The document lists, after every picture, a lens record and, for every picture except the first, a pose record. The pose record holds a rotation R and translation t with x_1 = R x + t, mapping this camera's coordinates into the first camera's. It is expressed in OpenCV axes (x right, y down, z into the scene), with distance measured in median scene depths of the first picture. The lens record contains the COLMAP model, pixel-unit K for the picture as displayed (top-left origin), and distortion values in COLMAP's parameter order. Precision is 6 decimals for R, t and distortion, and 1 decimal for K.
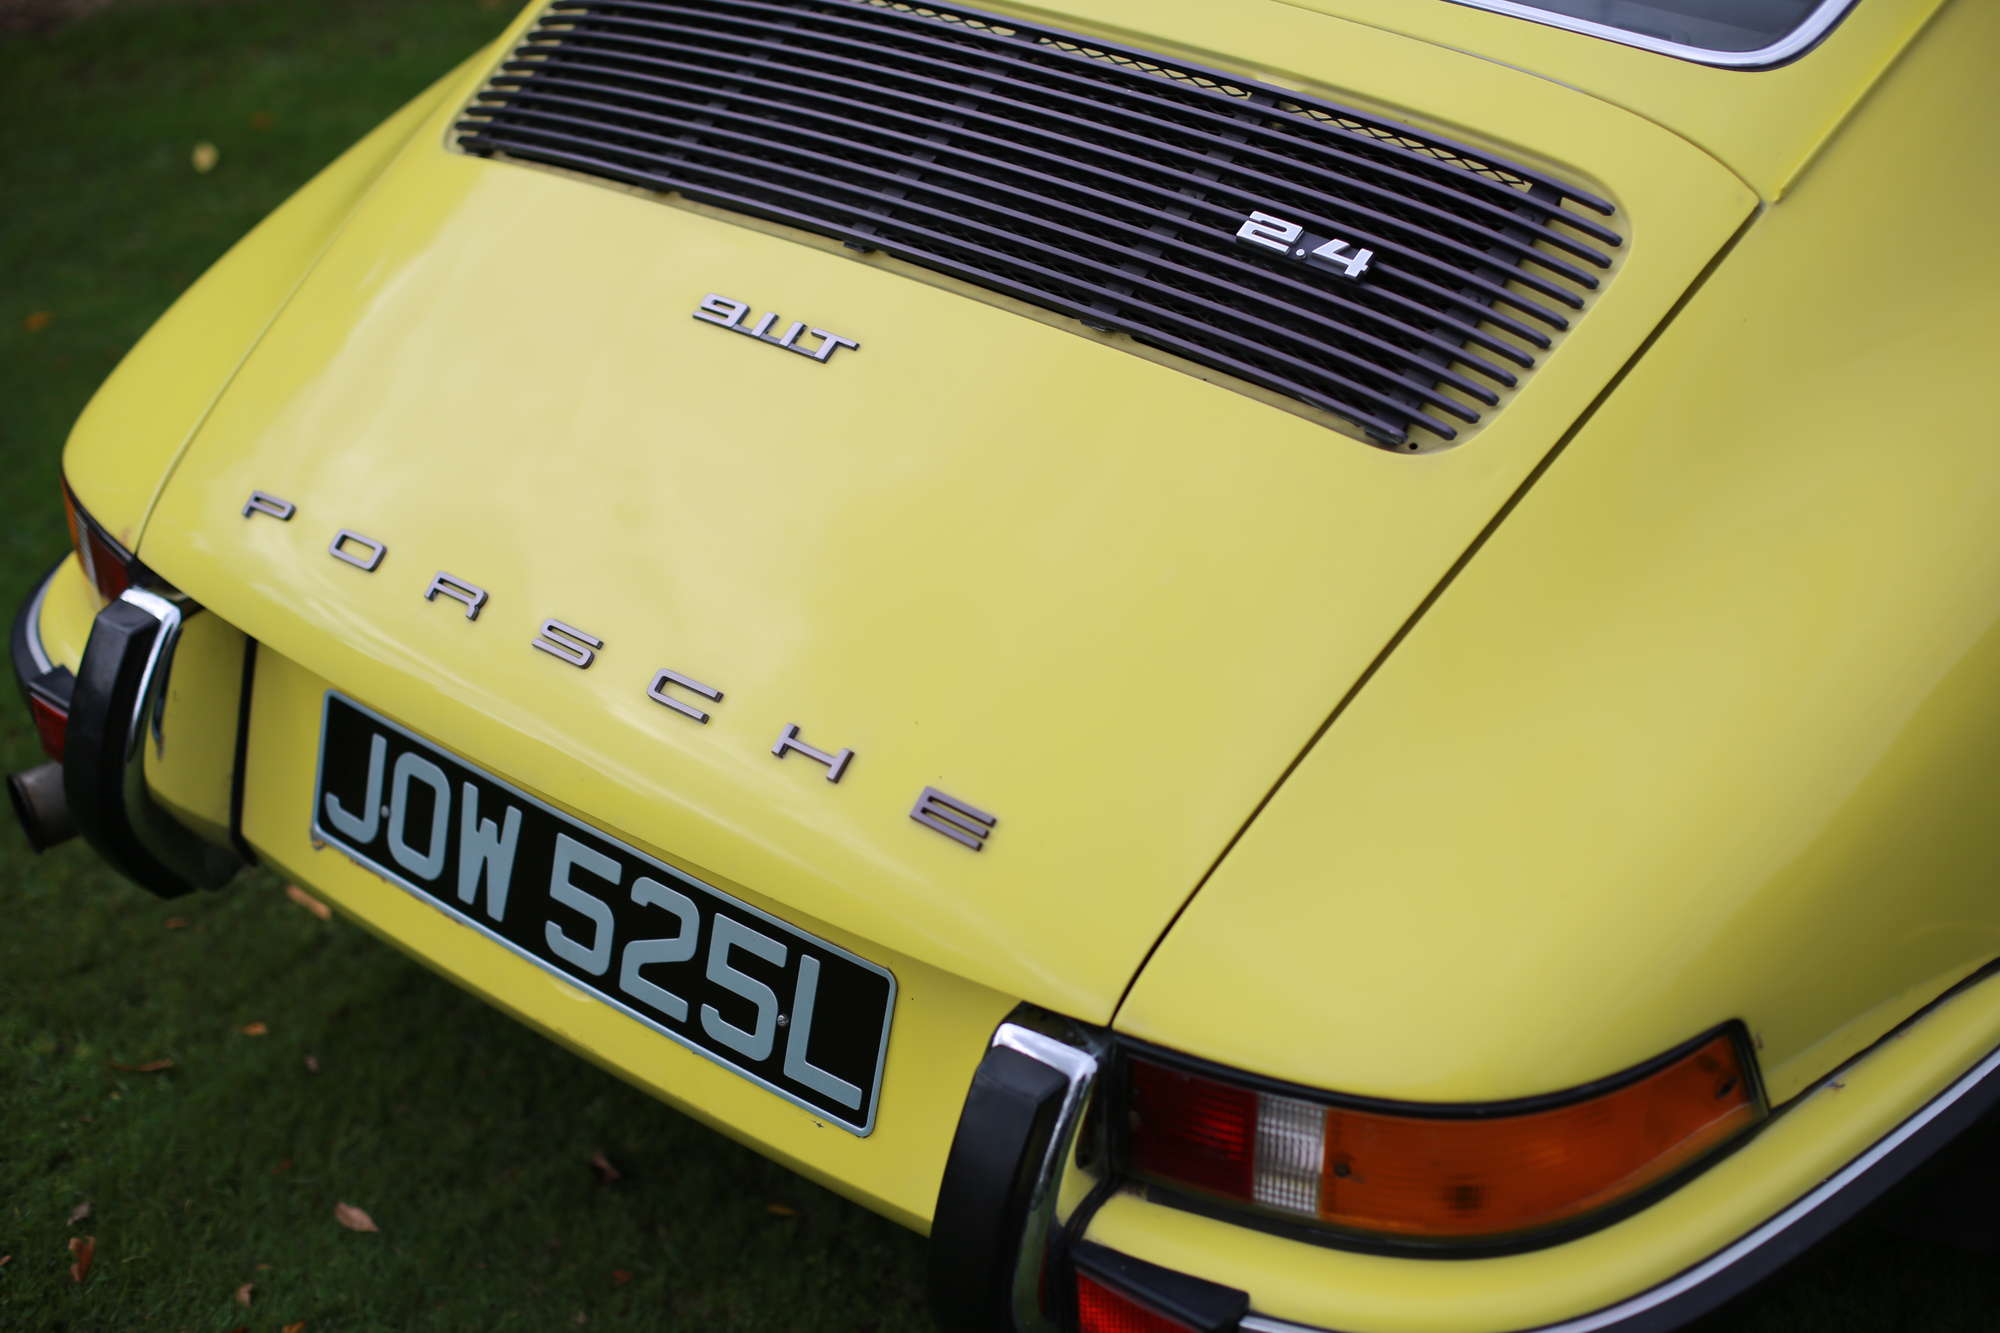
lens RADIAL K [[3568.2, 0, 1000.0], [0, 3568.2, 666.5], [0, 0, 1]] dist [-0.266916, 0.092882]
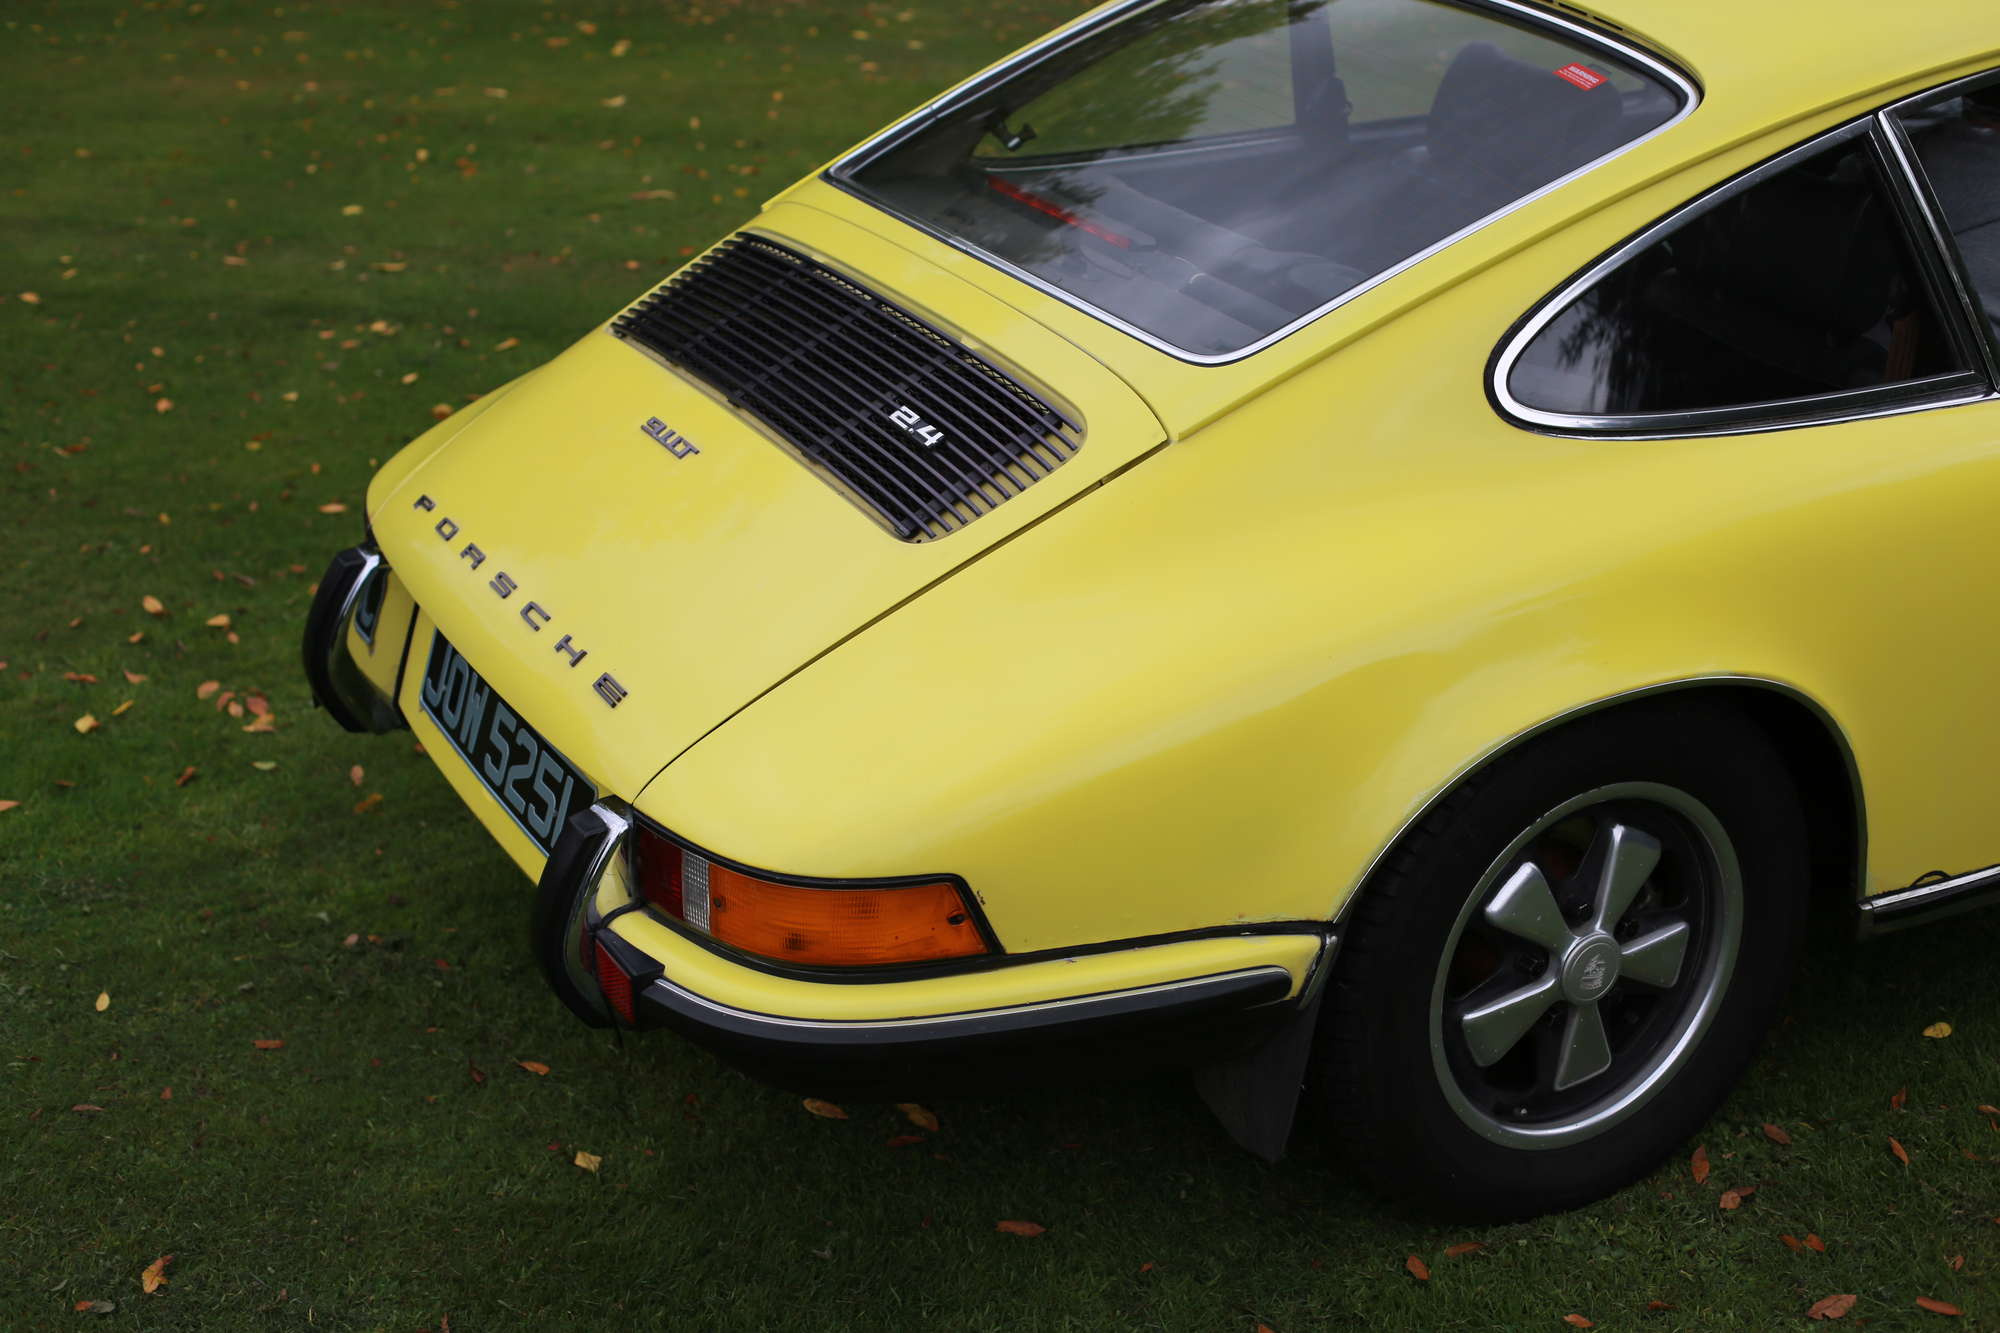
lens RADIAL K [[3568.2, 0, 1000.0], [0, 3568.2, 666.5], [0, 0, 1]] dist [-0.266916, 0.092882]
pose [[0.921431, 0.182334, -0.343103, 0.710236], [-0.227232, 0.969176, -0.095204, 0.143227], [0.315168, 0.165688, 0.934461, -0.557135]]
